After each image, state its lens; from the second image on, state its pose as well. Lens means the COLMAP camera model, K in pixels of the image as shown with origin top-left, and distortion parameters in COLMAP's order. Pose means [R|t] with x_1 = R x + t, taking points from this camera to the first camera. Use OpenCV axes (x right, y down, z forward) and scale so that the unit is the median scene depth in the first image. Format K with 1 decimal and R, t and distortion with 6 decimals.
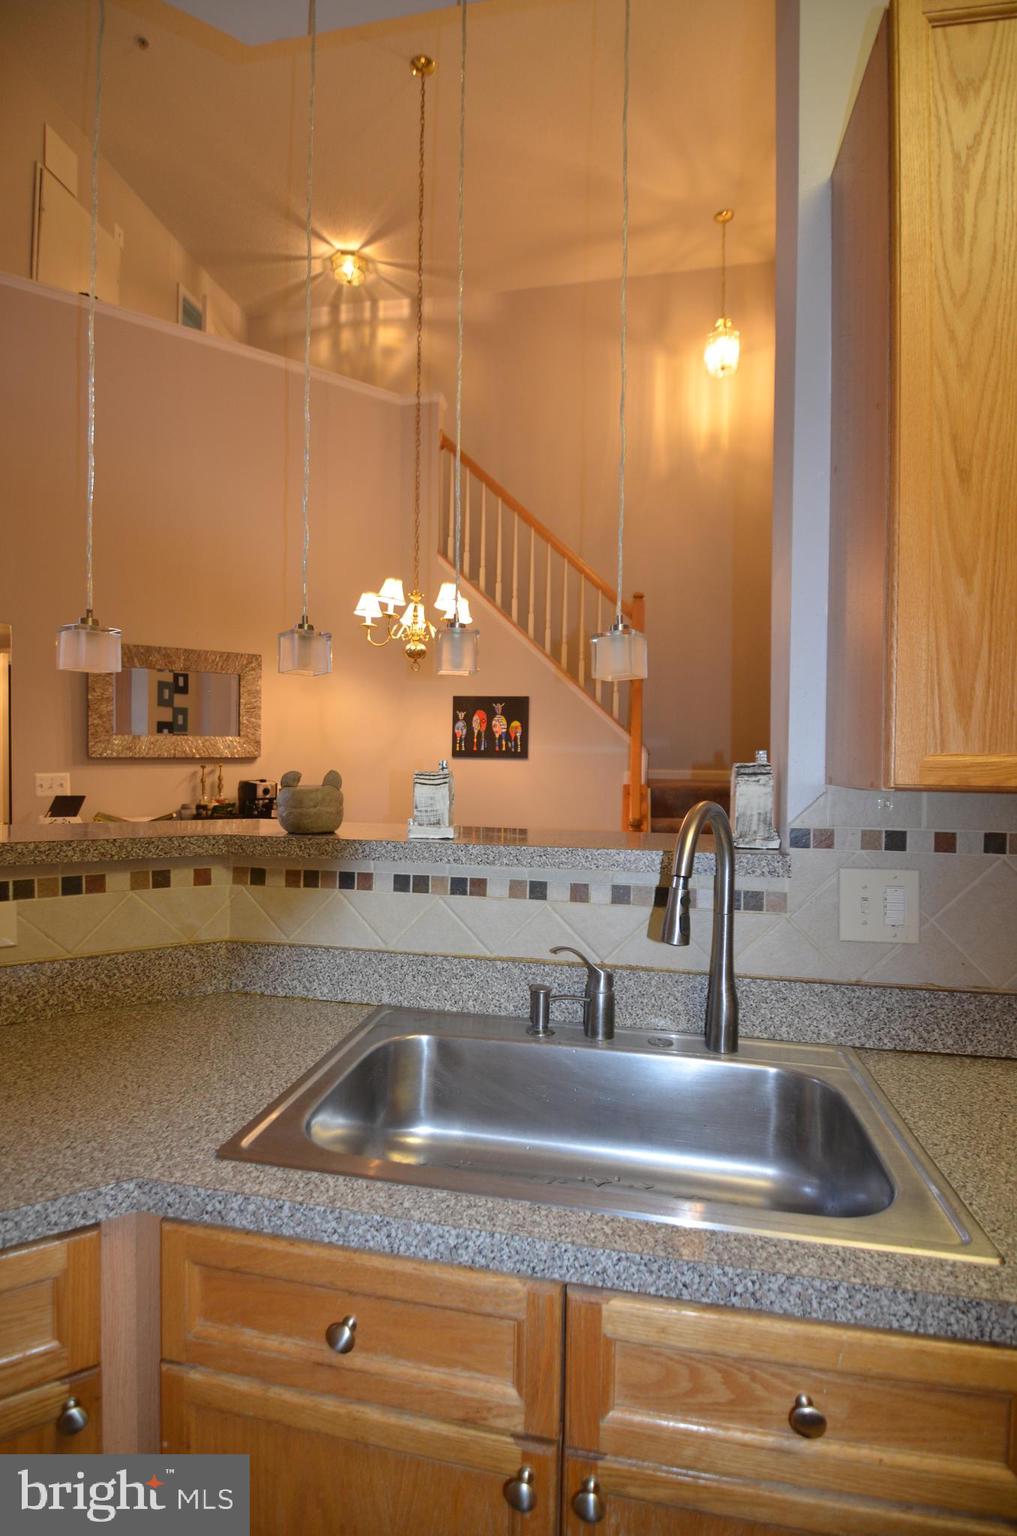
lens RADIAL K [[733.2, 0, 493.7], [0, 733.2, 775.8], [0, 0, 1]] dist [-0.012654, -0.008557]
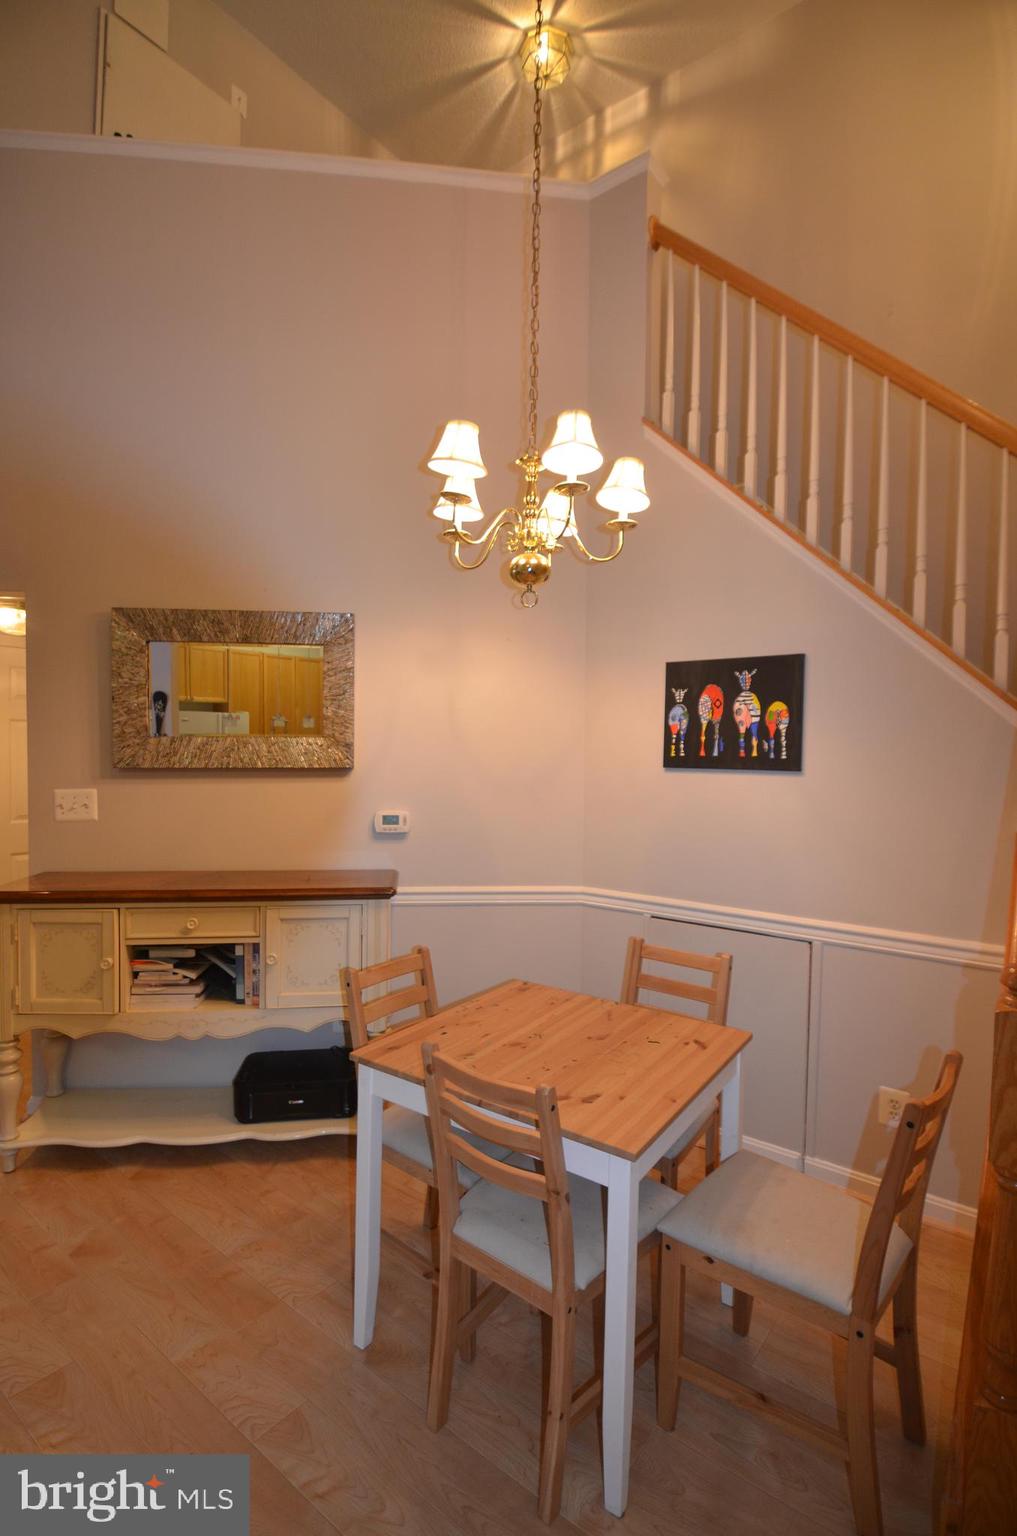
lens RADIAL K [[733.2, 0, 480.6], [0, 733.2, 784.7], [0, 0, 1]] dist [-0.012654, -0.008557]
pose [[0.884571, 0.017564, -0.466074, 0.109579], [-0.011862, 0.999815, 0.015166, -0.024087], [0.466254, -0.007887, 0.884616, 0.523026]]
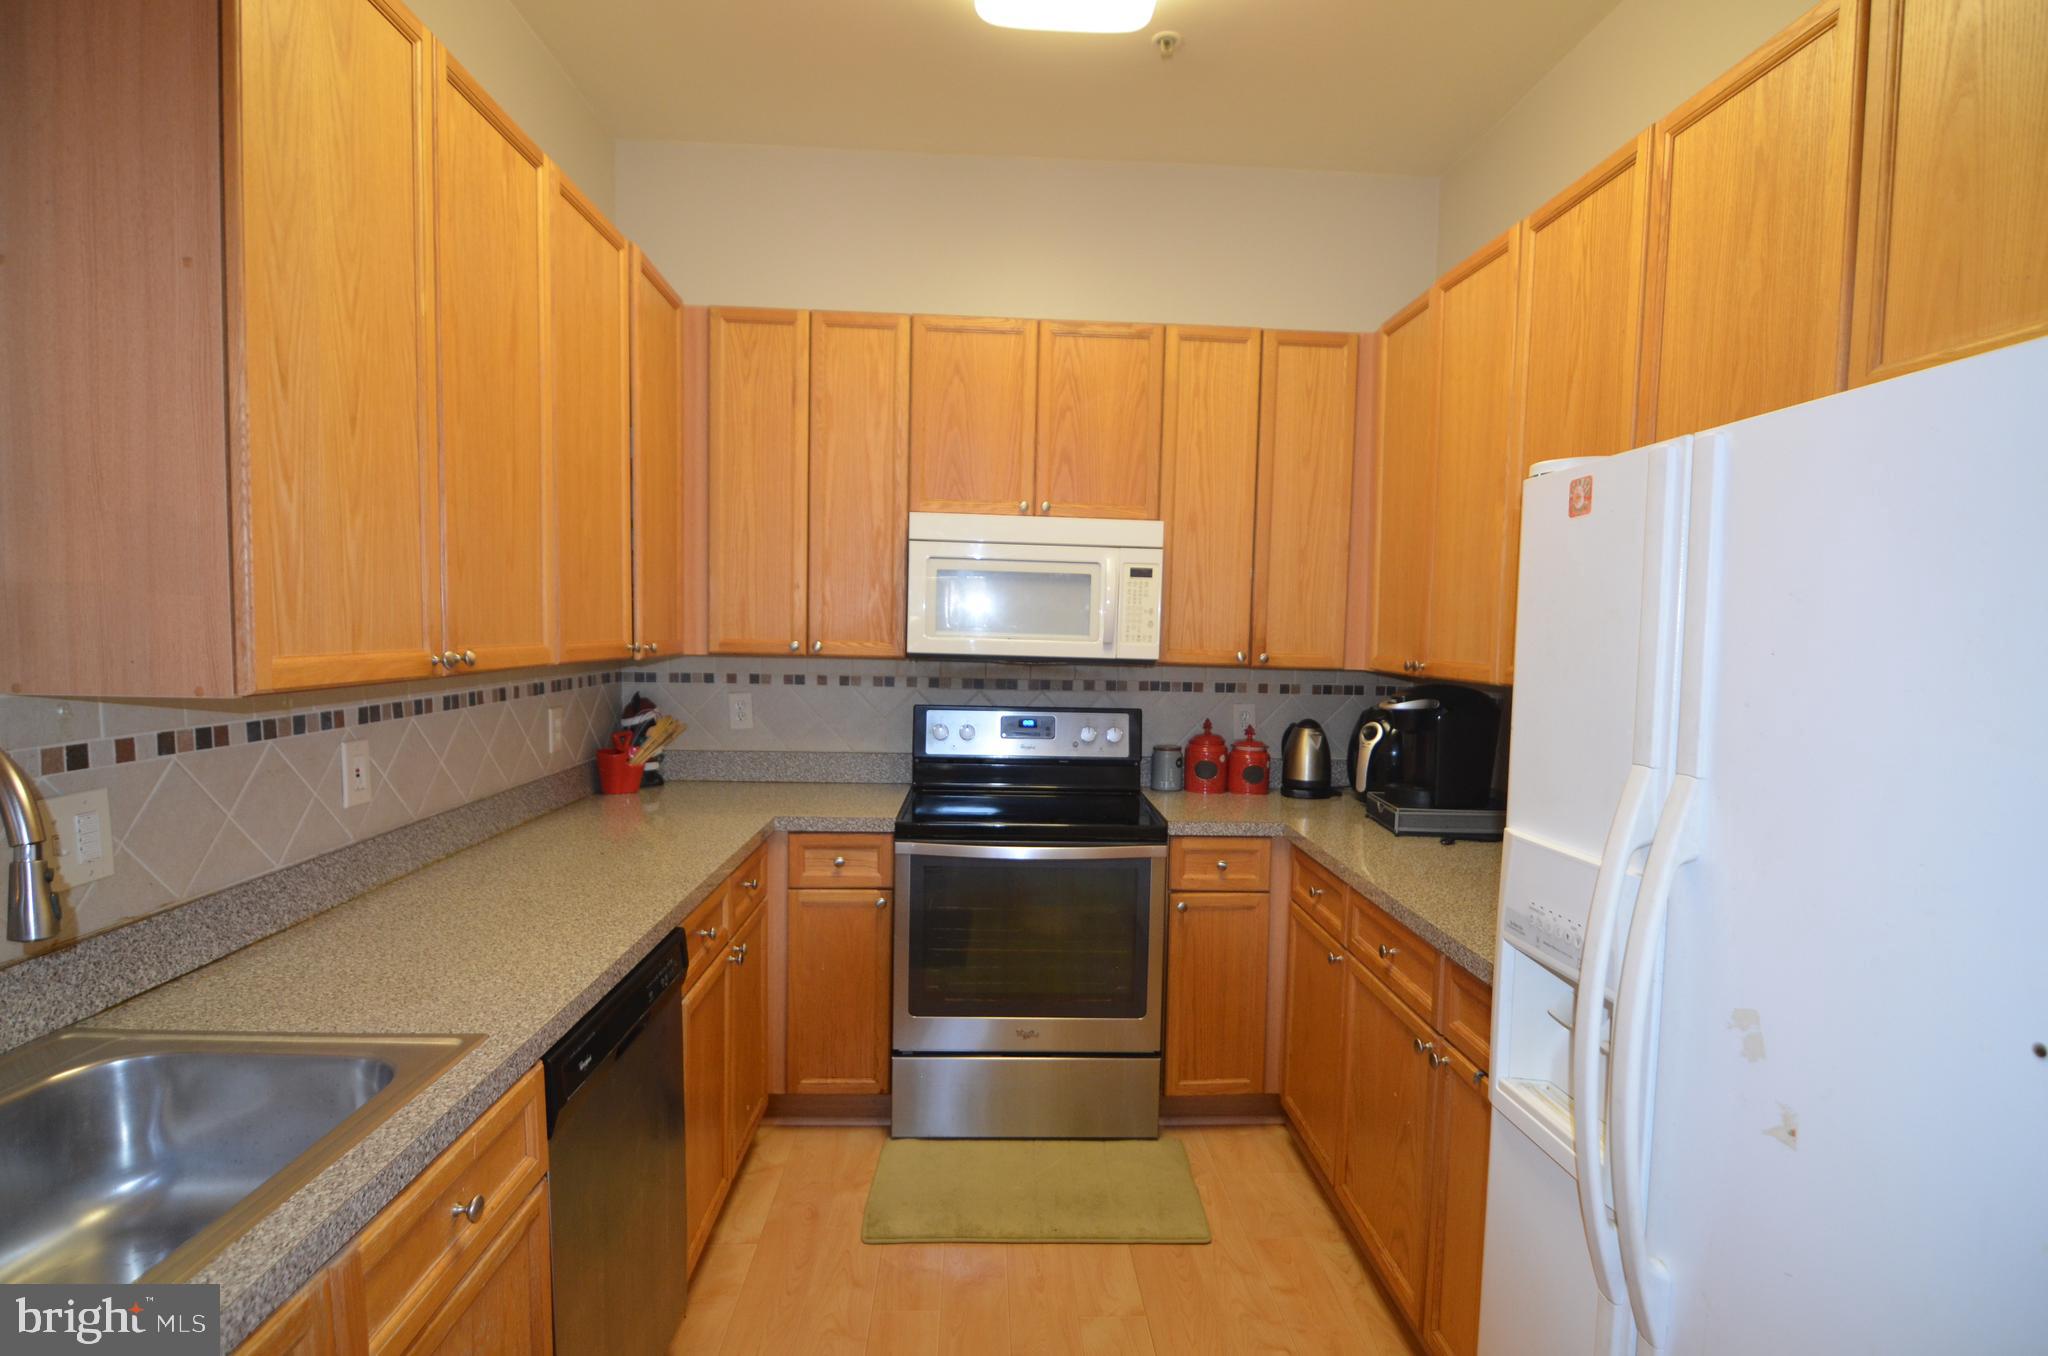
lens RADIAL K [[1014.2, 0, 1033.6], [0, 1014.2, 697.5], [0, 0, 1]] dist [-0.002214, -0.015274]
pose [[-0.240541, -0.088149, 0.966628, -0.231932], [-0.007573, 0.996008, 0.088944, -0.024965], [-0.970610, 0.014074, -0.240248, 0.076140]]
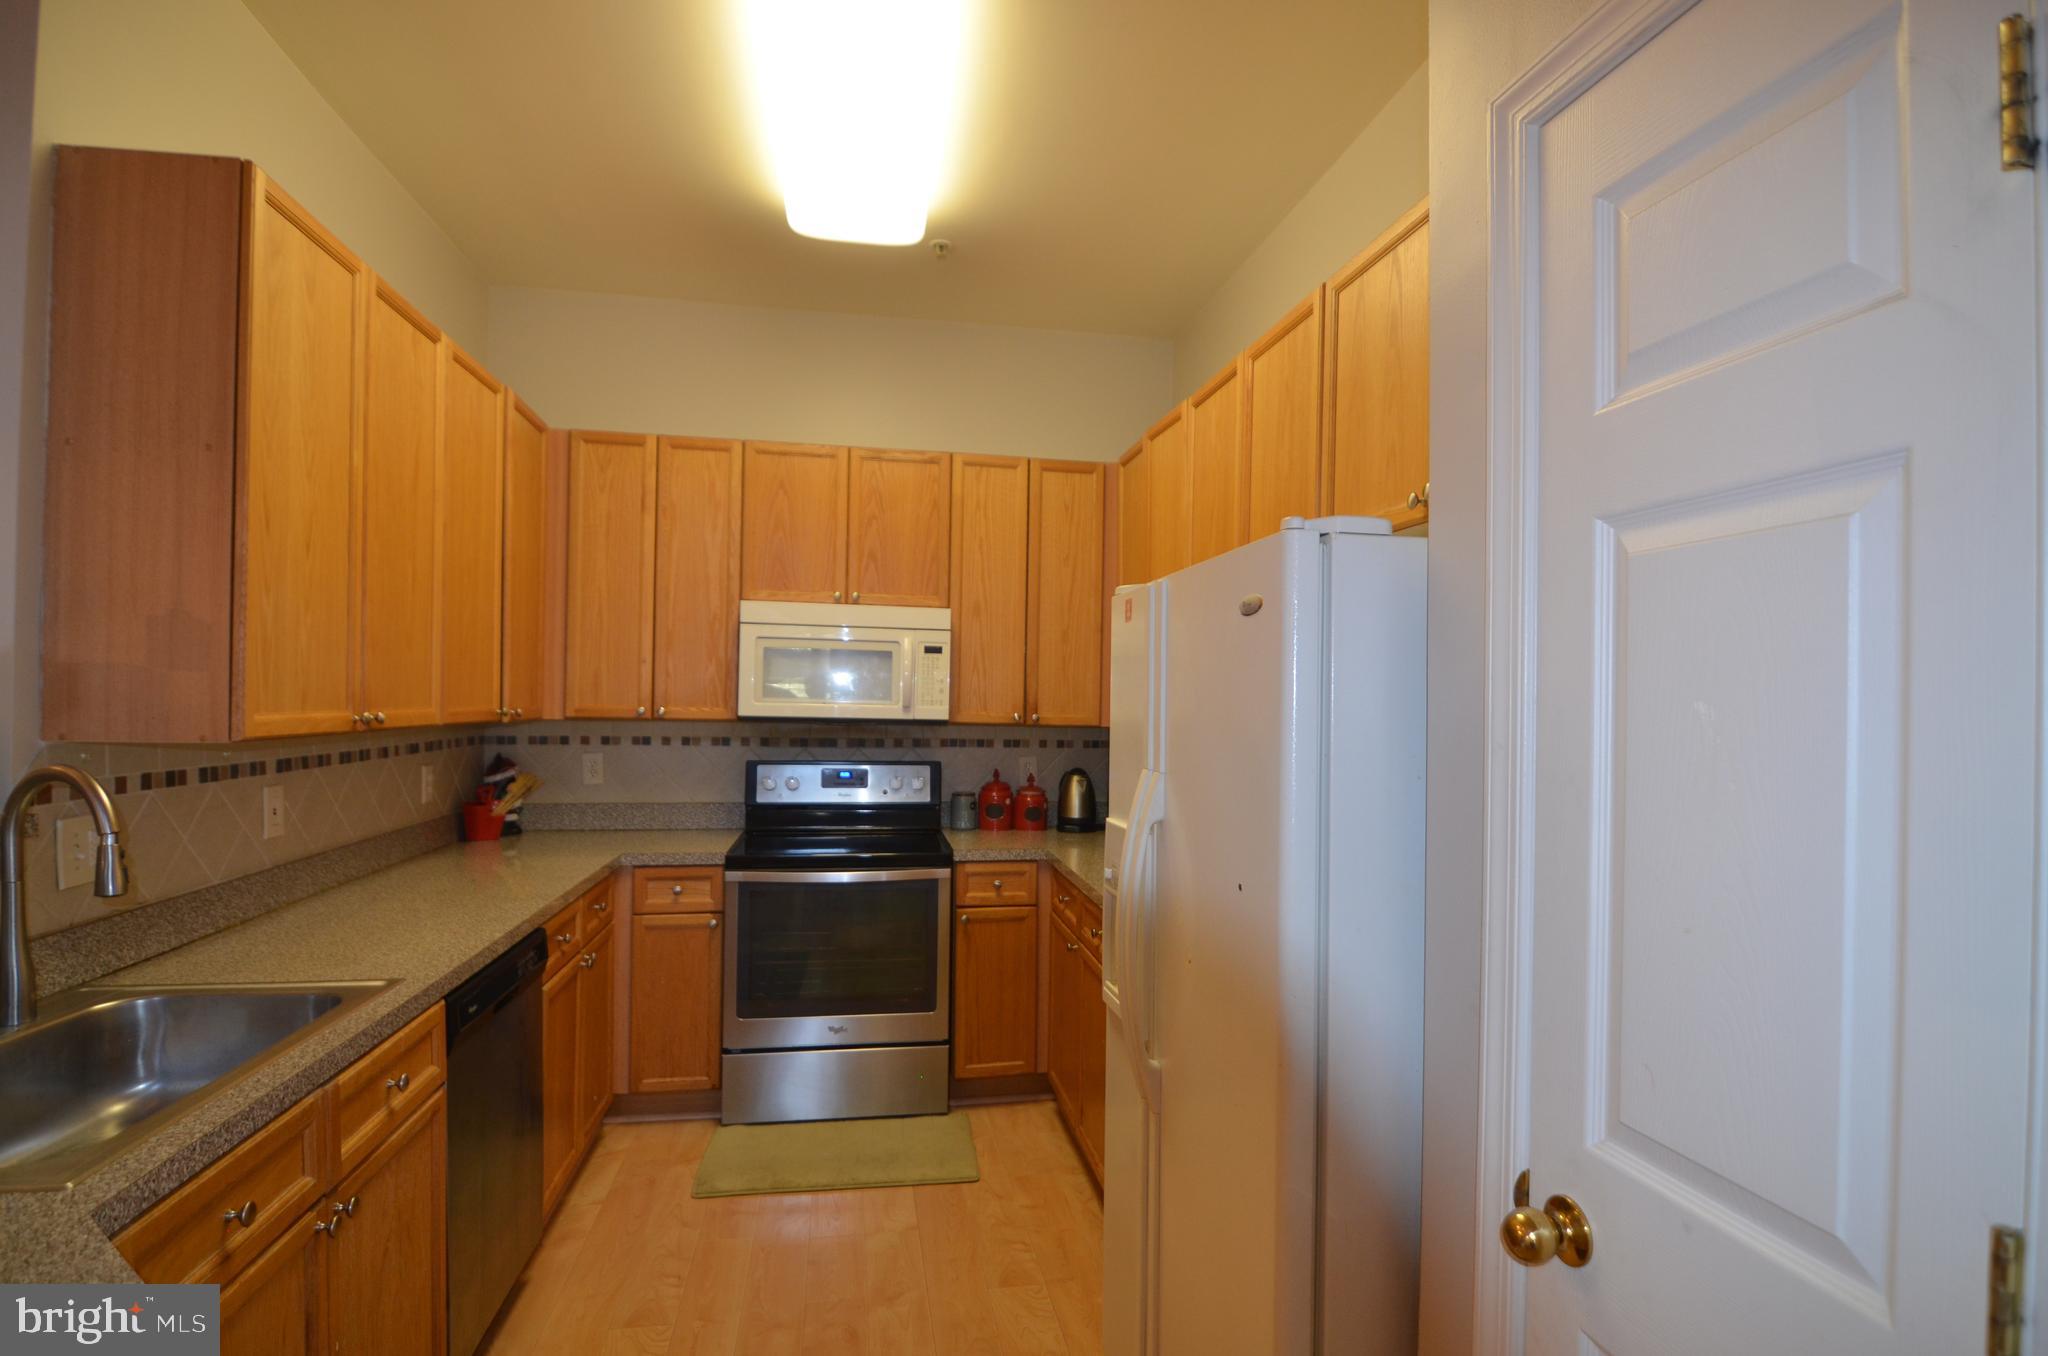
lens RADIAL K [[1014.2, 0, 1033.6], [0, 1014.2, 697.0], [0, 0, 1]] dist [-0.002214, -0.015274]
pose [[-0.364238, -0.018927, 0.931114, -0.421299], [-0.003754, 0.999815, 0.018855, -0.025515], [-0.931298, 0.003372, -0.364242, 0.070171]]
